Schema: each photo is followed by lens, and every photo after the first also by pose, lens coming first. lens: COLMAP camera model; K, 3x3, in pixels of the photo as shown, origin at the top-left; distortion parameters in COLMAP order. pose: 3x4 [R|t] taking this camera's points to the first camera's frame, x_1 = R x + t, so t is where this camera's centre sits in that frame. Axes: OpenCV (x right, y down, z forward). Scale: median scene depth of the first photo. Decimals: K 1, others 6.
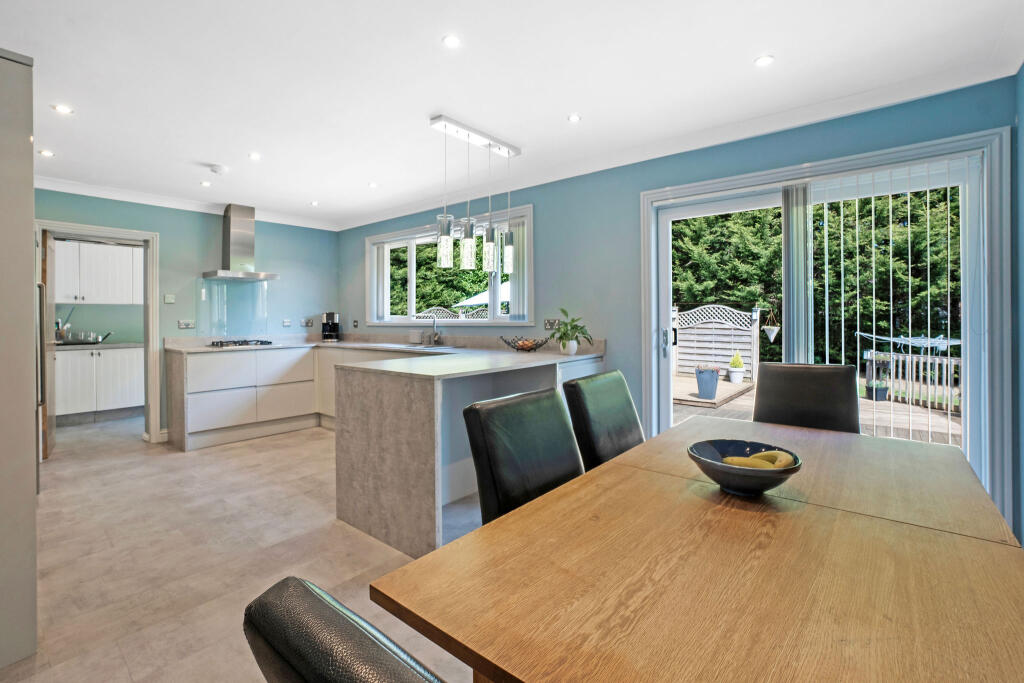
lens RADIAL K [[460.3, 0, 512.6], [0, 460.3, 315.4], [0, 0, 1]] dist [-0.061930, 0.022428]
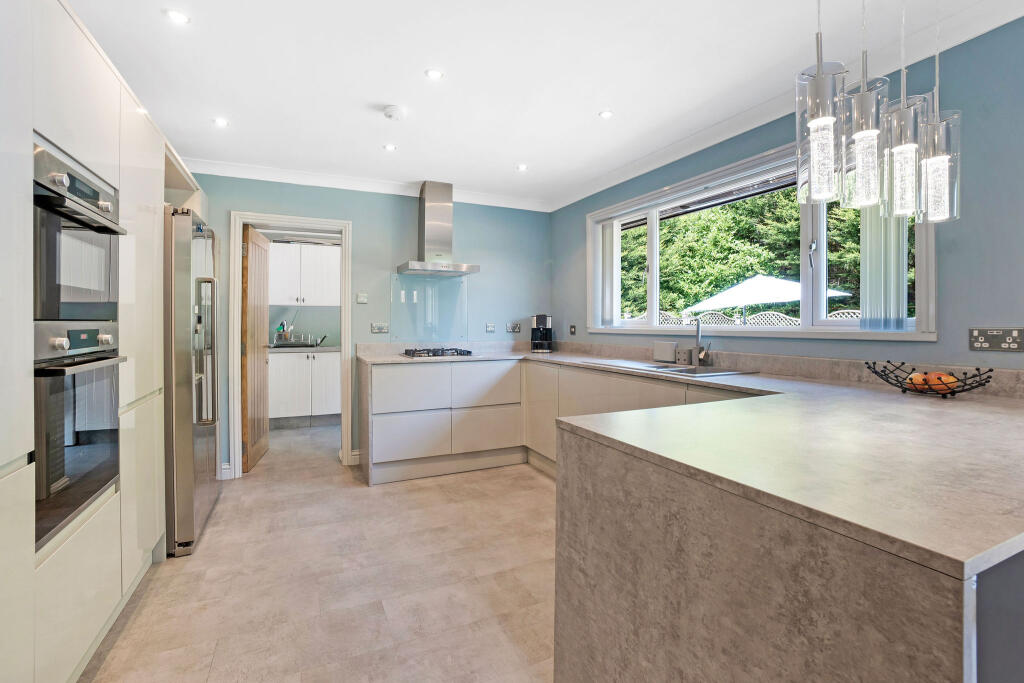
lens RADIAL K [[460.3, 0, 512.6], [0, 460.3, 315.4], [0, 0, 1]] dist [-0.061930, 0.022428]
pose [[0.906360, 0.001817, -0.422502, -0.141329], [-0.006155, 0.999941, -0.008903, 0.002158], [0.422461, 0.010669, 0.906318, 0.335359]]
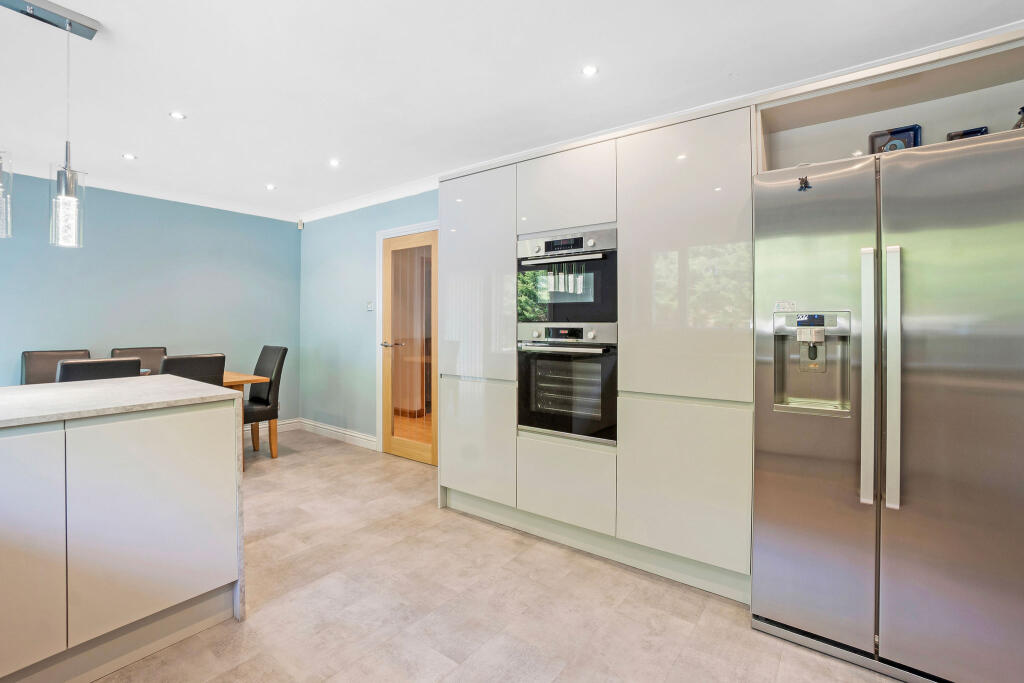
lens RADIAL K [[462.5, 0, 508.4], [0, 462.5, 319.6], [0, 0, 1]] dist [-0.063658, 0.022466]
pose [[-0.999239, 0.004507, -0.038756, -0.473003], [0.004683, 0.999979, -0.004459, 0.004035], [0.038735, -0.004637, -0.999239, 1.050319]]
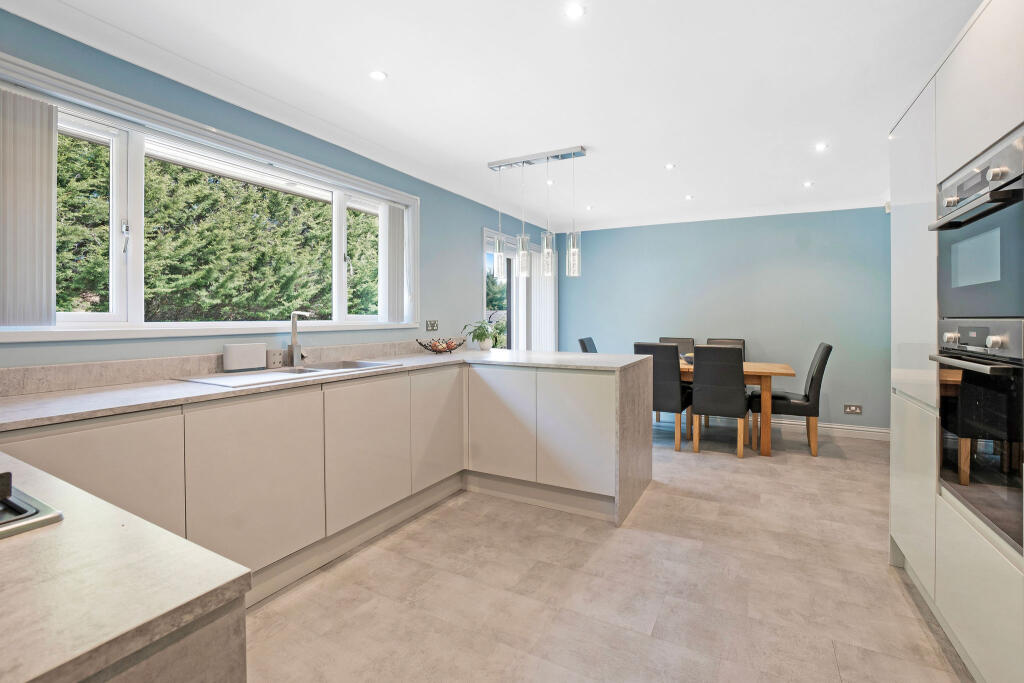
lens RADIAL K [[460.3, 0, 512.6], [0, 460.3, 315.4], [0, 0, 1]] dist [-0.061930, 0.022428]
pose [[-0.188832, 0.013706, 0.981914, -0.806573], [-0.000452, 0.999901, -0.014044, 0.008825], [-0.982009, -0.003096, -0.188807, 0.876487]]
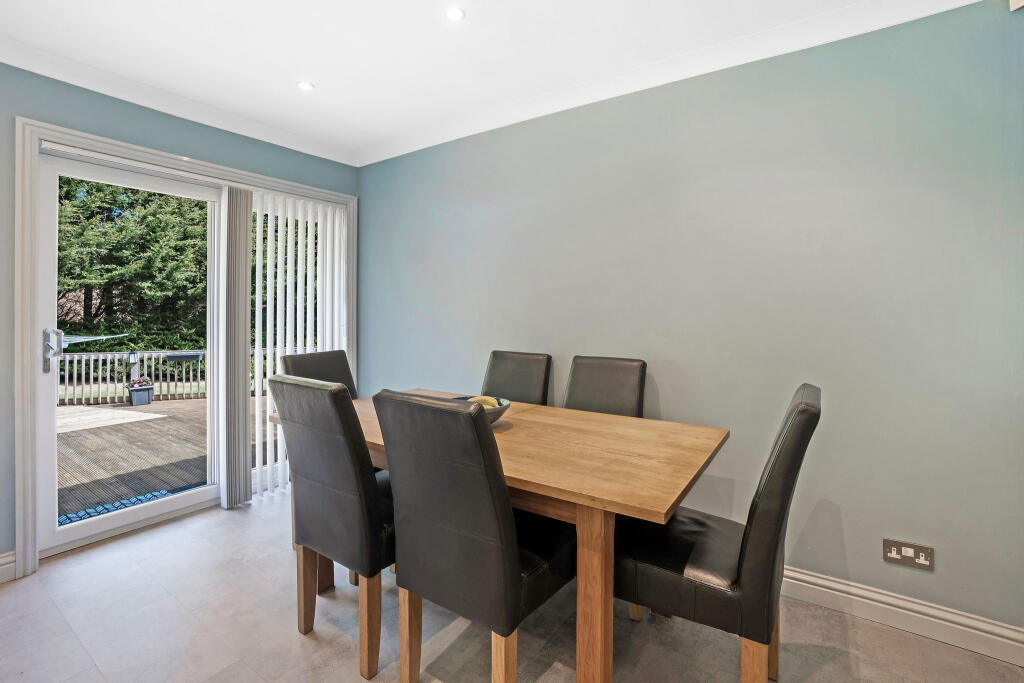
lens RADIAL K [[460.3, 0, 512.6], [0, 460.3, 315.4], [0, 0, 1]] dist [-0.061930, 0.022428]
pose [[-0.084978, 0.000561, 0.996383, -0.287888], [-0.000964, 0.999999, -0.000646, 0.002949], [-0.996382, -0.001015, -0.084977, 0.278677]]
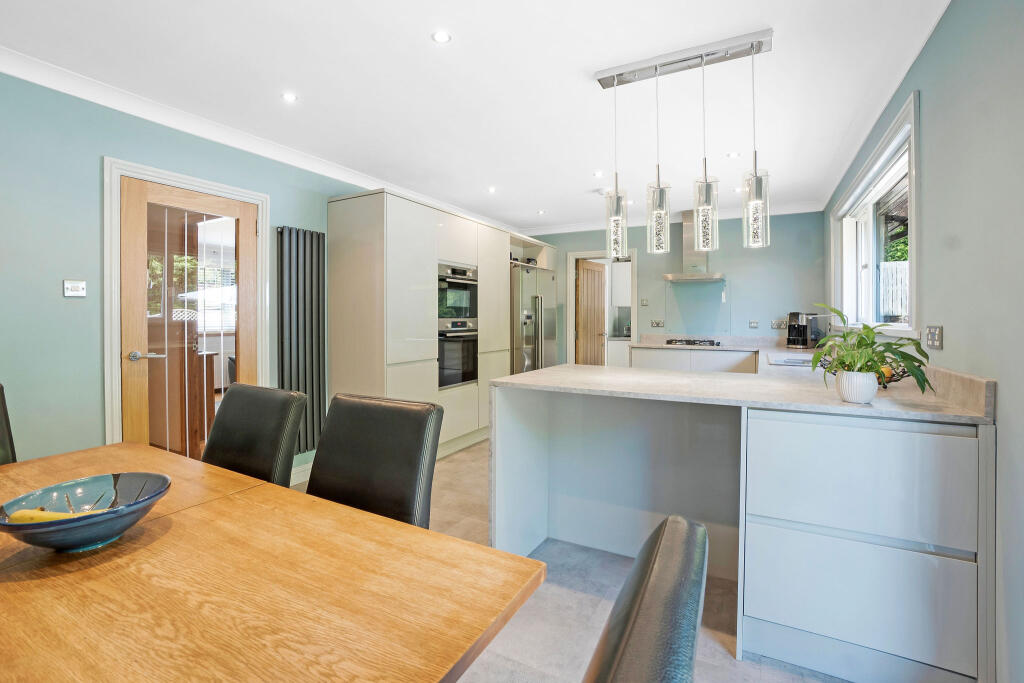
lens RADIAL K [[460.3, 0, 512.6], [0, 460.3, 315.4], [0, 0, 1]] dist [-0.061930, 0.022428]
pose [[0.178131, 0.001788, -0.984005, 0.383035], [-0.000821, 0.999998, 0.001669, -0.002156], [0.984006, 0.000510, 0.178133, 0.435557]]
